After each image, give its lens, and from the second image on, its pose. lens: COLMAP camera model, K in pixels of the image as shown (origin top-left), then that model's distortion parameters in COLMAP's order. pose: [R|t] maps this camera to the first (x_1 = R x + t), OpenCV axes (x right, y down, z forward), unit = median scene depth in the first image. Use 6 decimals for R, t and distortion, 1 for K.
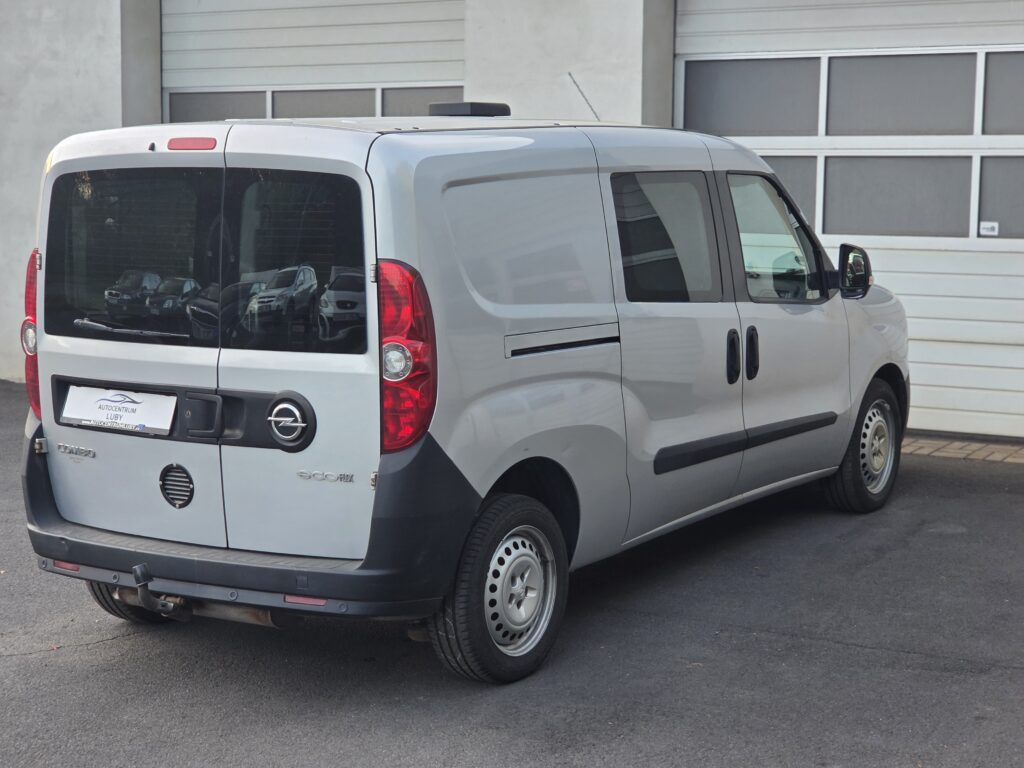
lens RADIAL K [[2017.2, 0, 510.3], [0, 2017.2, 389.7], [0, 0, 1]] dist [0.062256, 0.000000]
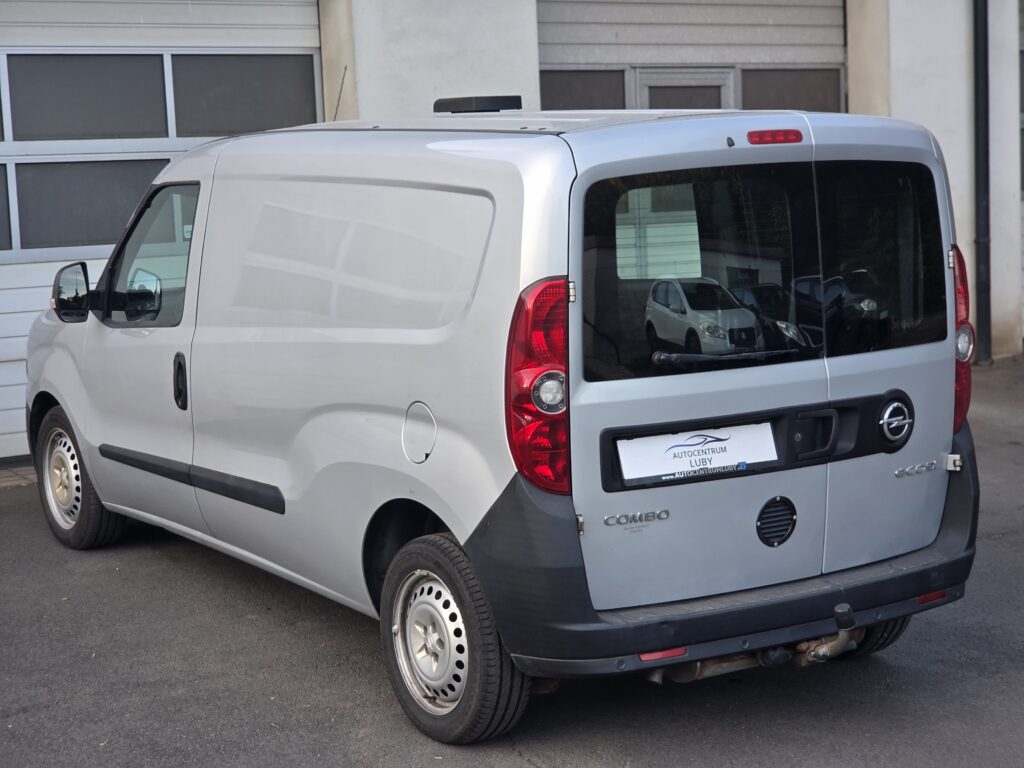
lens RADIAL K [[2017.2, 0, 517.9], [0, 2017.2, 416.5], [0, 0, 1]] dist [0.062256, 0.000000]
pose [[0.384034, -0.139030, 0.912792, -0.997736], [0.136683, 0.986266, 0.092715, -0.094642], [-0.913146, 0.089158, 0.397763, 0.733282]]
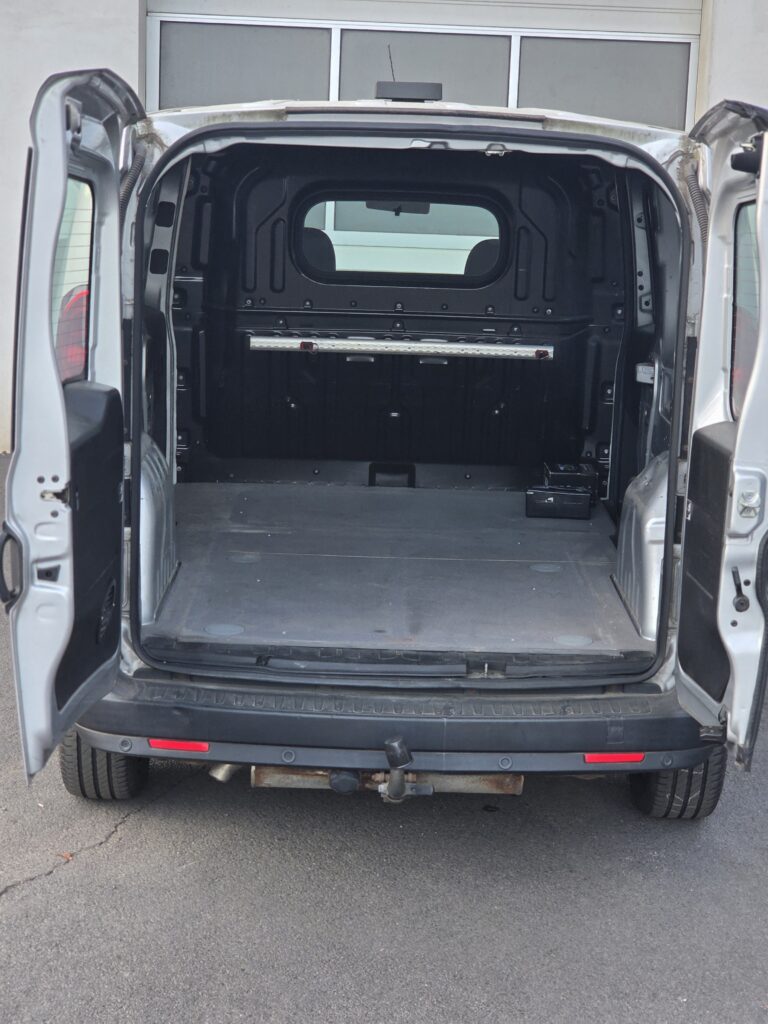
lens RADIAL K [[2017.2, 0, 387.0], [0, 2017.2, 494.4], [0, 0, 1]] dist [0.062256, 0.000000]
pose [[0.830312, -0.068530, 0.553069, -0.547205], [0.027392, 0.996230, 0.082318, -0.054874], [-0.556625, -0.053200, 0.829059, 0.397487]]
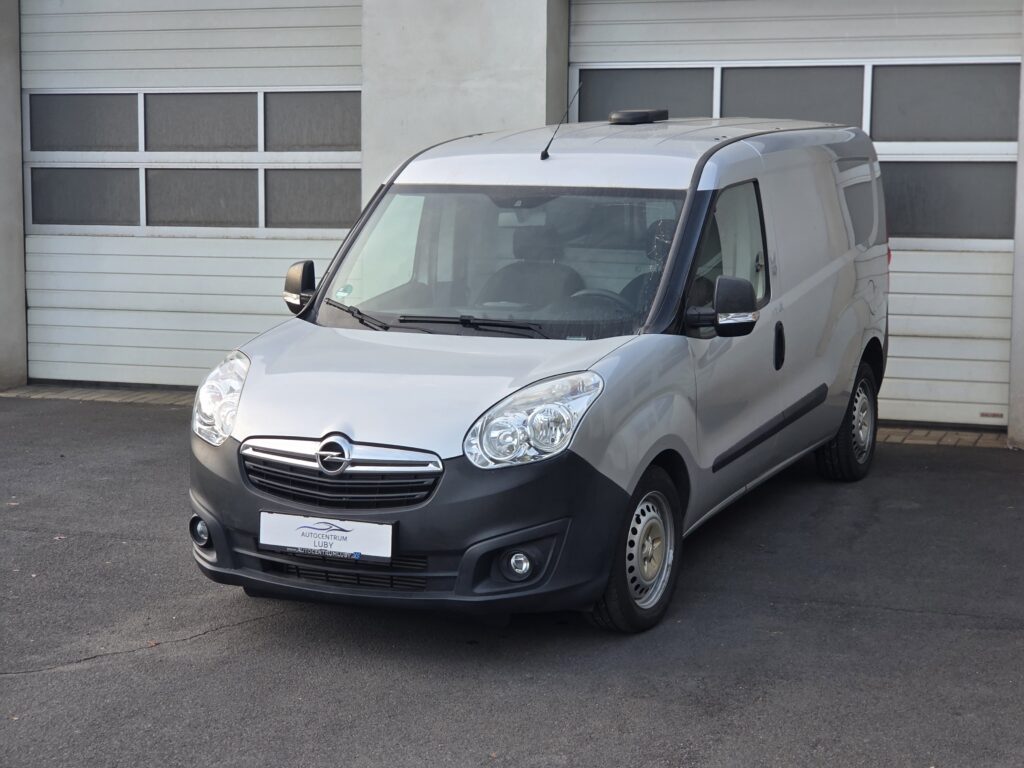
lens RADIAL K [[2017.2, 0, 508.5], [0, 2017.2, 404.3], [0, 0, 1]] dist [0.062256, 0.000000]
pose [[0.981338, -0.020802, 0.191162, -0.258904], [0.019444, 0.999771, 0.008980, 0.001034], [-0.191305, -0.005095, 0.981517, -0.034874]]
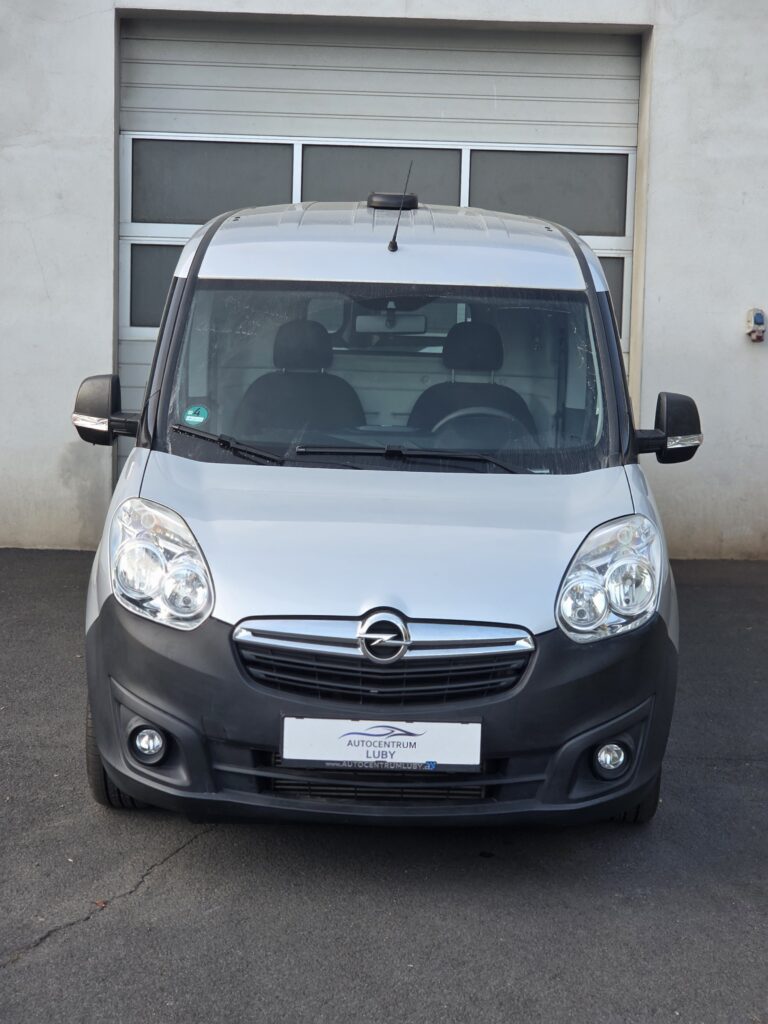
lens RADIAL K [[2017.2, 0, 381.2], [0, 2017.2, 472.7], [0, 0, 1]] dist [0.062256, 0.000000]
pose [[0.807724, -0.045551, 0.587799, -0.617661], [0.042257, 0.998919, 0.019343, -0.045788], [-0.588045, 0.009215, 0.808776, 0.356213]]
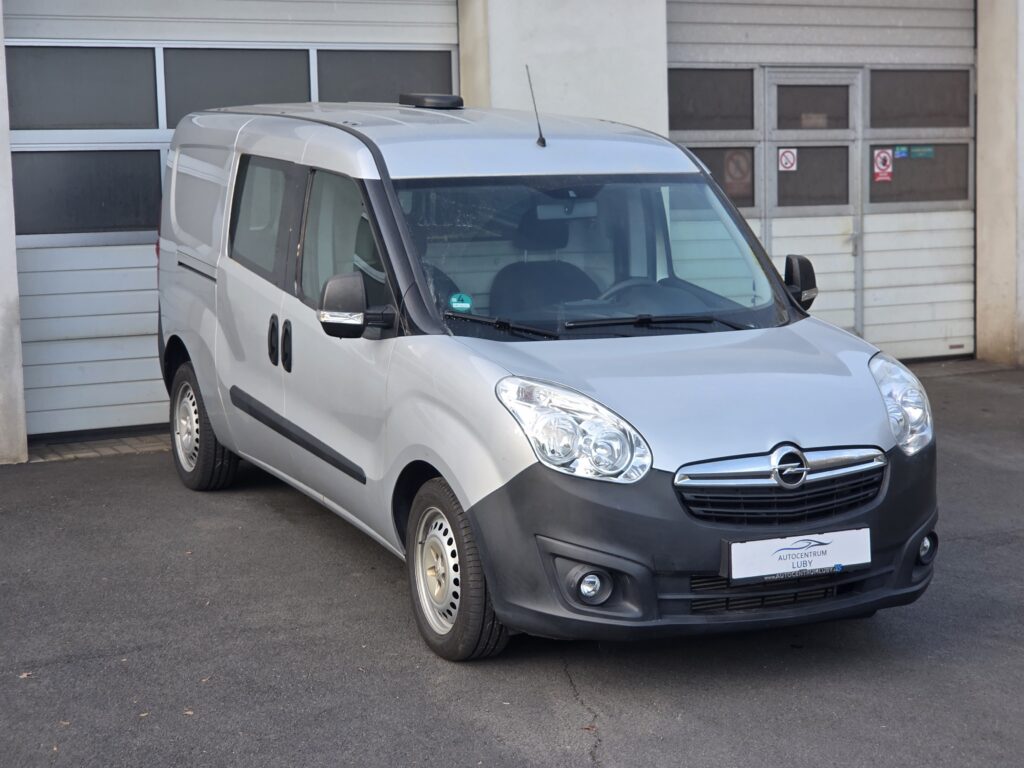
lens RADIAL K [[2017.2, 0, 531.9], [0, 2017.2, 389.1], [0, 0, 1]] dist [0.062256, 0.000000]
pose [[0.461995, -0.118585, 0.878919, -1.042591], [0.117138, 0.990497, 0.072067, -0.085123], [-0.879113, 0.069660, 0.471496, 0.657402]]
